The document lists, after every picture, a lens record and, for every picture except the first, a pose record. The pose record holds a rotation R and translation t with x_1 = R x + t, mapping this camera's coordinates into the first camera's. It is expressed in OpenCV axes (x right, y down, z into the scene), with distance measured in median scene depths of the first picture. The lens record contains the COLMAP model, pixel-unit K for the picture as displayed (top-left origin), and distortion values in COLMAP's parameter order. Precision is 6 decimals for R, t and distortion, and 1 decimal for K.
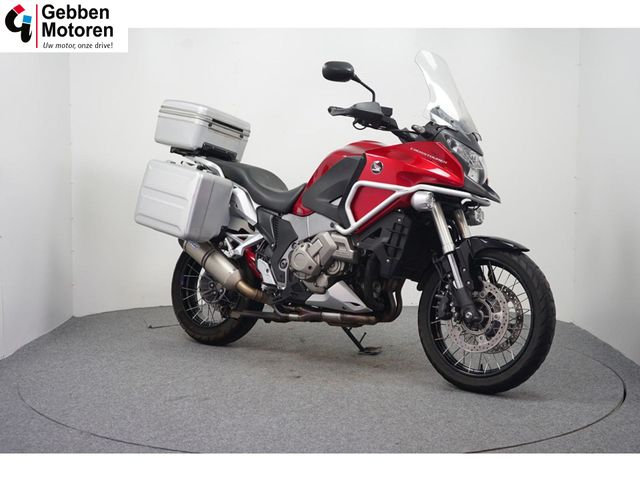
lens RADIAL K [[893.4, 0, 320.0], [0, 893.4, 240.0], [0, 0, 1]] dist [0.012878, 0.089087]
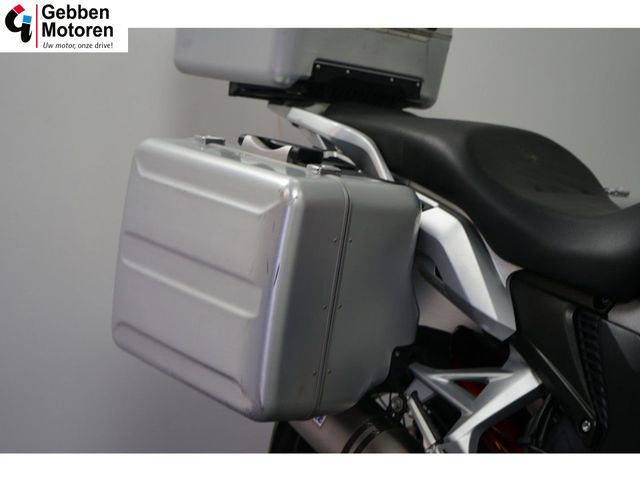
lens RADIAL K [[1185.9, 0, 320.0], [0, 1185.9, 240.0], [0, 0, 1]] dist [-0.032817, -0.146233]
pose [[0.977179, -0.082762, -0.195633, -0.058689], [0.097937, 0.992784, 0.069197, -0.084235], [0.188494, -0.086778, 0.978233, 0.661673]]
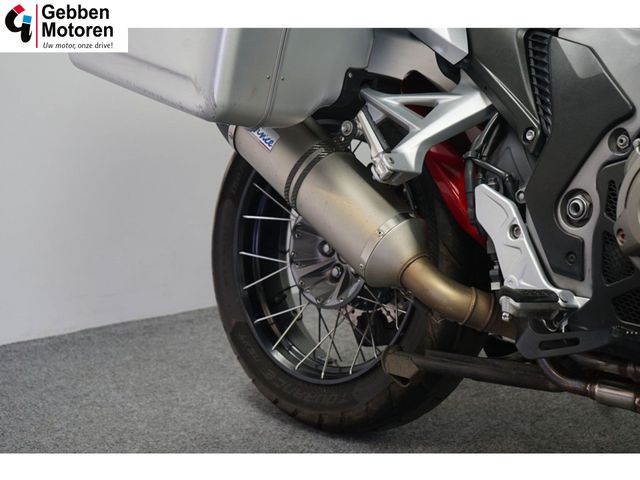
lens RADIAL K [[1185.9, 0, 320.0], [0, 1185.9, 240.0], [0, 0, 1]] dist [-0.032817, -0.146233]
pose [[0.987410, -0.011635, -0.157754, -0.061468], [0.035077, 0.988567, 0.146642, -0.018570], [0.154245, -0.150330, 0.976529, 0.647249]]
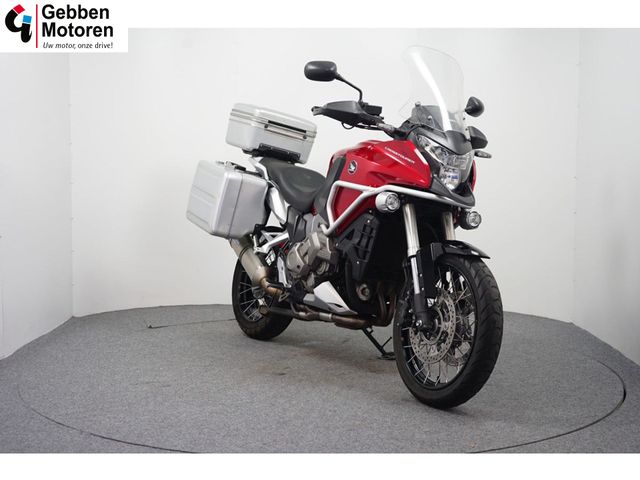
lens RADIAL K [[893.4, 0, 320.0], [0, 893.4, 240.0], [0, 0, 1]] dist [0.012878, 0.089087]
pose [[0.927934, 0.032182, -0.371352, 0.365698], [-0.033357, 0.999438, 0.003262, -0.003161], [0.371249, 0.009360, 0.928486, 0.069638]]
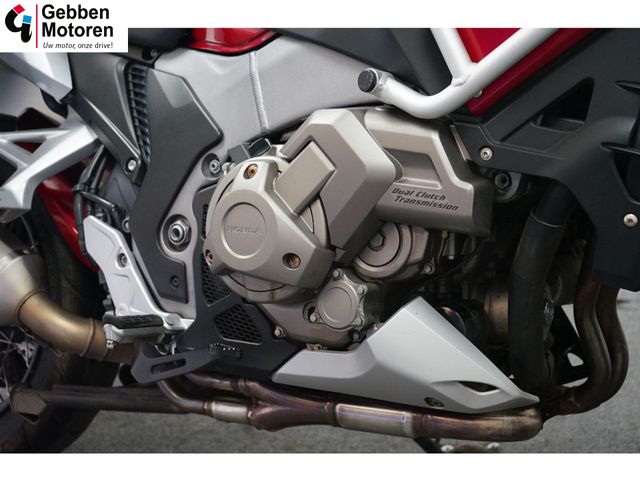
lens RADIAL K [[1185.9, 0, 320.0], [0, 1185.9, 240.0], [0, 0, 1]] dist [-0.032817, -0.146233]
pose [[0.992626, -0.084038, 0.087360, -0.029679], [0.072147, 0.988708, 0.131347, -0.016253], [-0.097412, -0.124075, 0.987480, 0.640057]]
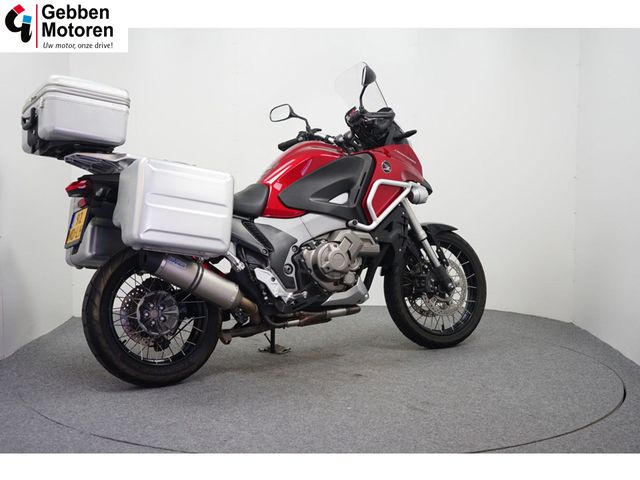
lens RADIAL K [[893.4, 0, 320.0], [0, 893.4, 240.0], [0, 0, 1]] dist [0.012878, 0.089087]
pose [[0.338983, -0.086290, 0.936827, -0.920081], [0.073251, 0.995183, 0.065160, -0.063954], [-0.937937, 0.046535, 0.343671, 0.647436]]
